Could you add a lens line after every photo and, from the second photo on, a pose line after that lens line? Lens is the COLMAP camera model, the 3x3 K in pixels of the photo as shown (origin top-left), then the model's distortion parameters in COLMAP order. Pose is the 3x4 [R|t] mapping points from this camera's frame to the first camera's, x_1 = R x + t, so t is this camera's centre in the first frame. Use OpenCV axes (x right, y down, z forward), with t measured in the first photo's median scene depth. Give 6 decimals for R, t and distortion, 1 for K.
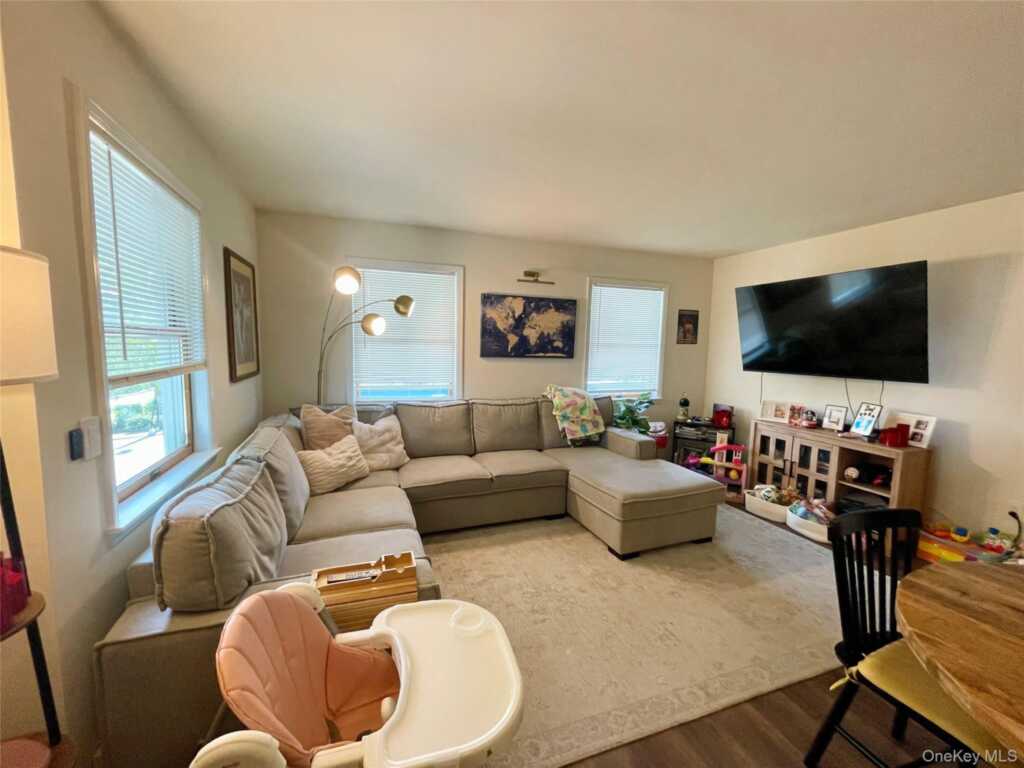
lens RADIAL K [[414.0, 0, 512.0], [0, 414.0, 384.0], [0, 0, 1]] dist [0.001777, 0.005124]
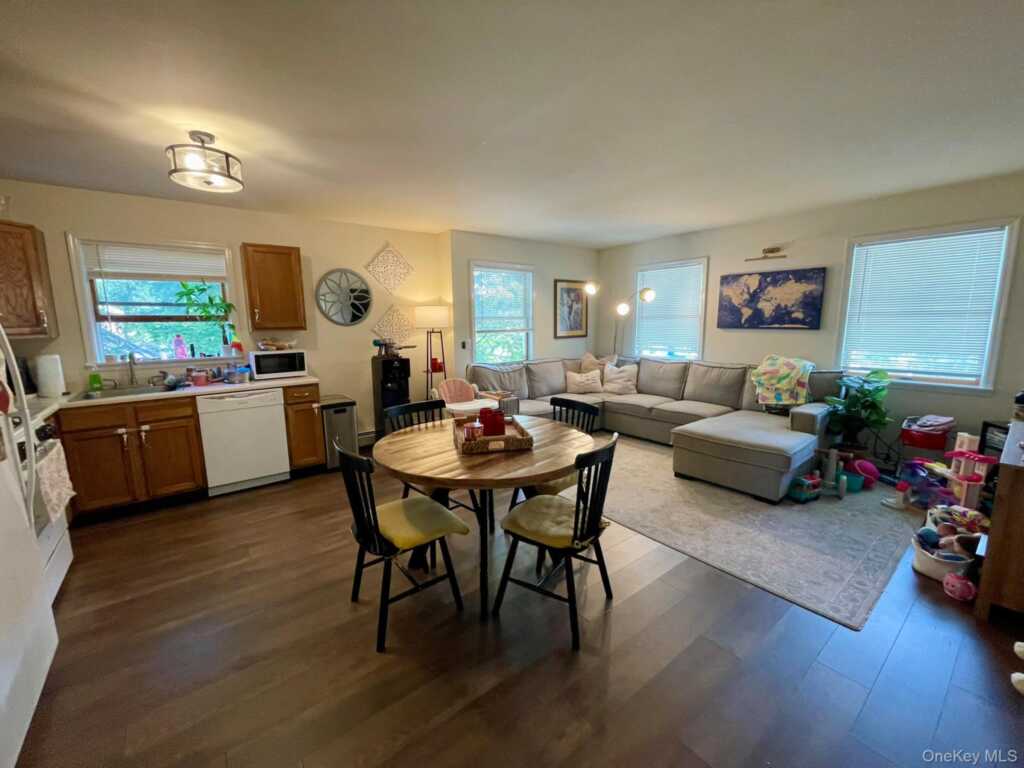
lens RADIAL K [[414.0, 0, 512.0], [0, 414.0, 384.0], [0, 0, 1]] dist [0.001777, 0.005124]
pose [[0.316003, 0.123039, -0.940746, 0.897388], [-0.075510, 0.991671, 0.104336, 0.016880], [0.945749, 0.038065, 0.322661, 0.031453]]
